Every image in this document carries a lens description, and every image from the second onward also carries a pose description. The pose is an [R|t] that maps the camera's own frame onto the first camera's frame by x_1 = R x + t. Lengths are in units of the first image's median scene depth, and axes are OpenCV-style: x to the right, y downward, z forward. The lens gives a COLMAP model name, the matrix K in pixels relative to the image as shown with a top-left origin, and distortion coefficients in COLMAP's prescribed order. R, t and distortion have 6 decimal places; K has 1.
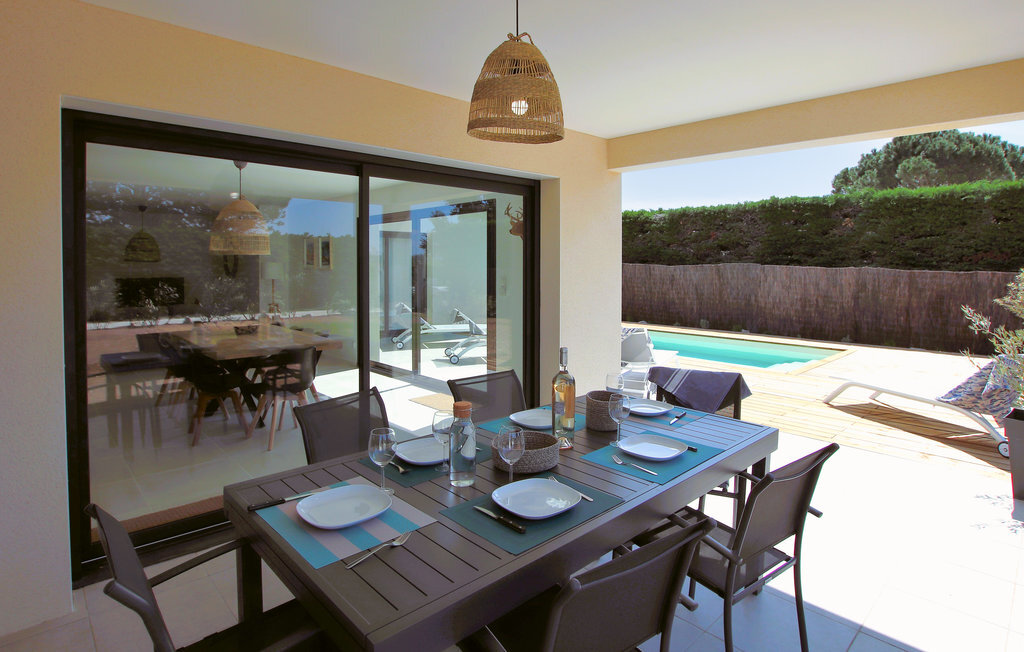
lens RADIAL K [[520.2, 0, 525.4], [0, 520.2, 267.8], [0, 0, 1]] dist [0.001370, 0.000520]
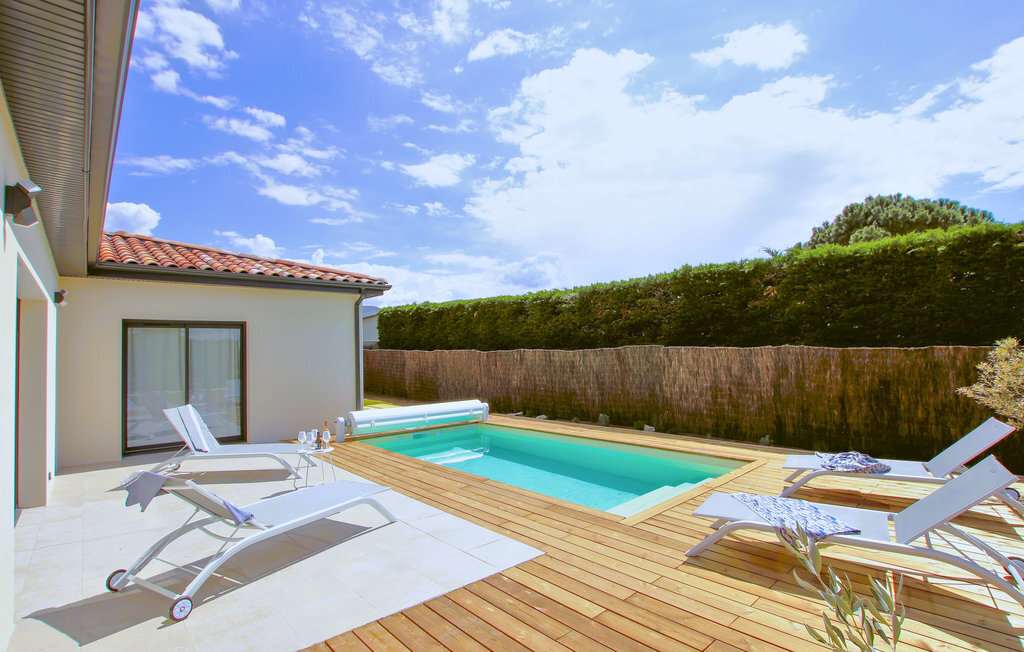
lens RADIAL K [[466.2, 0, 508.0], [0, 466.2, 333.9], [0, 0, 1]] dist [-0.000445, -0.000177]
pose [[0.998577, -0.034500, -0.040662, 0.243352], [0.032702, 0.998493, -0.044067, -0.001058], [0.042121, 0.042675, 0.998201, 0.262040]]
